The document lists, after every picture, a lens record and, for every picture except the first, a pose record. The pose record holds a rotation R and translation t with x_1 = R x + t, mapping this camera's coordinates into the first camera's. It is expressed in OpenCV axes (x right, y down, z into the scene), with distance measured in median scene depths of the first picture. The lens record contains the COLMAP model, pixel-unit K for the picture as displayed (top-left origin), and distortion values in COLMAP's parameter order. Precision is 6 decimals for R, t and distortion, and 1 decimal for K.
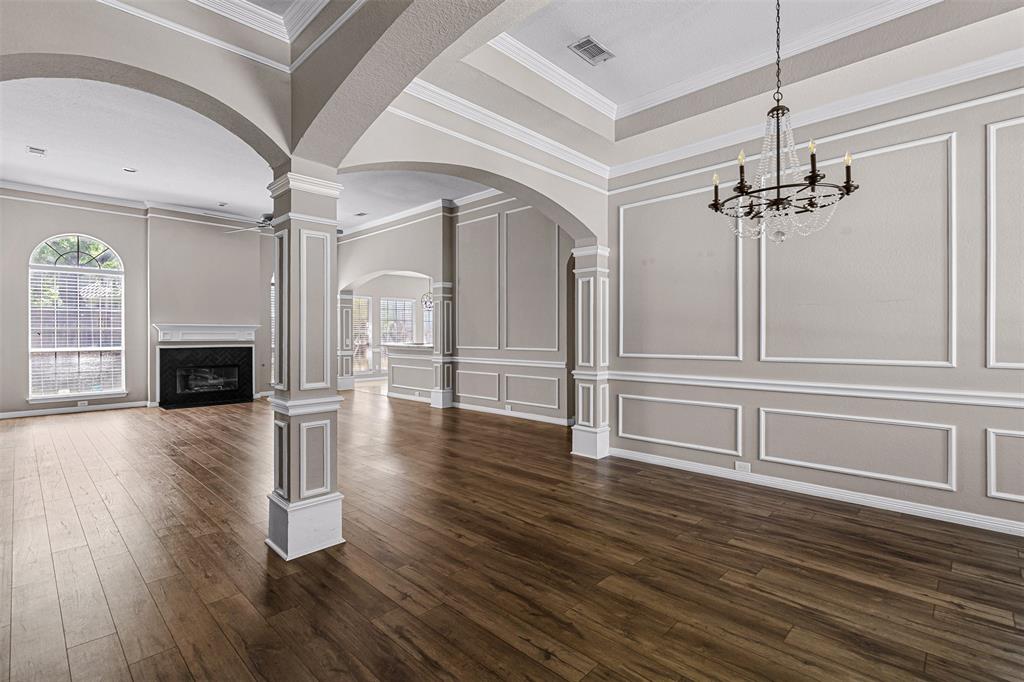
lens RADIAL K [[478.5, 0, 509.7], [0, 478.5, 332.6], [0, 0, 1]] dist [-0.009235, -0.000497]
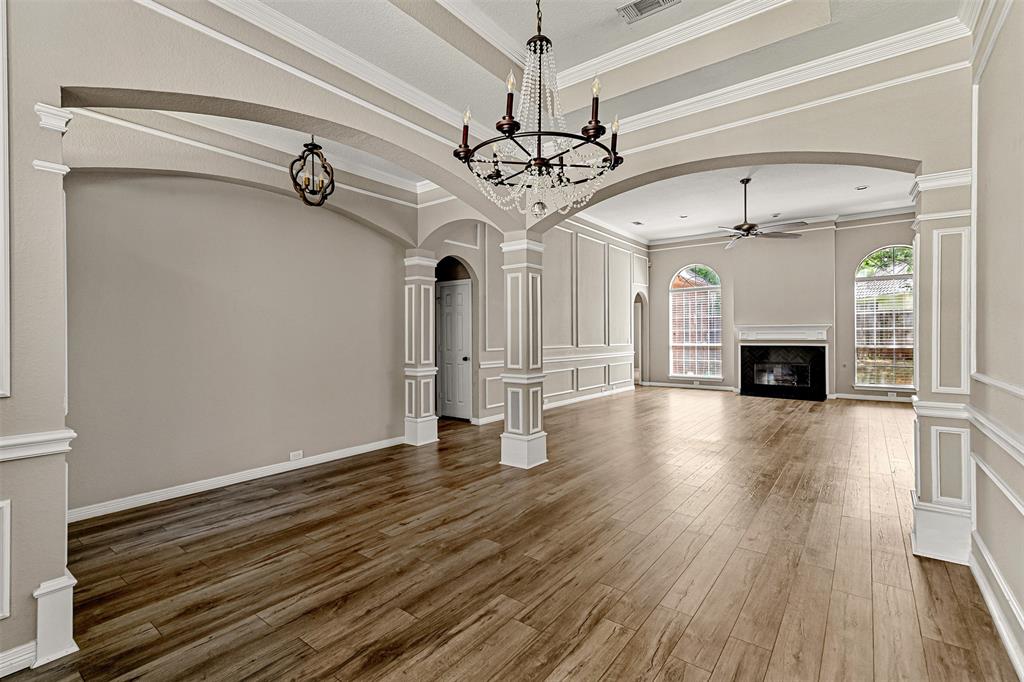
lens RADIAL K [[462.1, 0, 503.3], [0, 462.1, 339.2], [0, 0, 1]] dist [0.002259, 0.000206]
pose [[0.109910, 0.008897, -0.993902, 0.396011], [0.010037, 0.999899, 0.010060, -0.001313], [0.993891, -0.011082, 0.109810, 0.263623]]
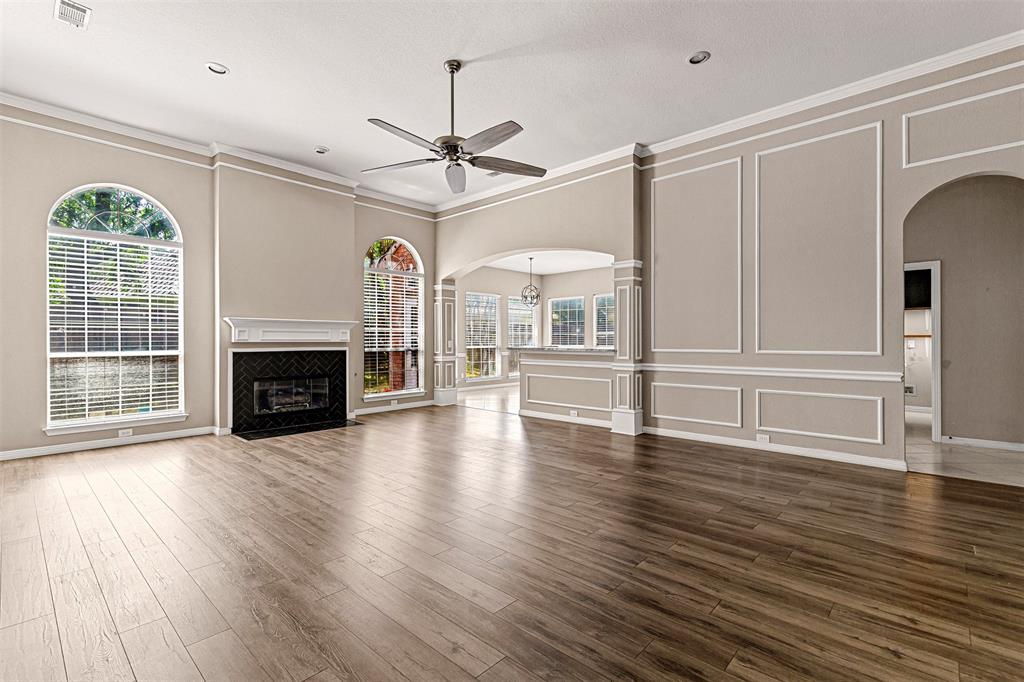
lens RADIAL K [[462.1, 0, 503.3], [0, 462.1, 339.2], [0, 0, 1]] dist [0.002259, 0.000206]
pose [[0.999873, -0.000227, 0.015940, -0.349748], [0.000190, 0.999997, 0.002337, 0.012264], [-0.015940, -0.002334, 0.999870, 0.309273]]
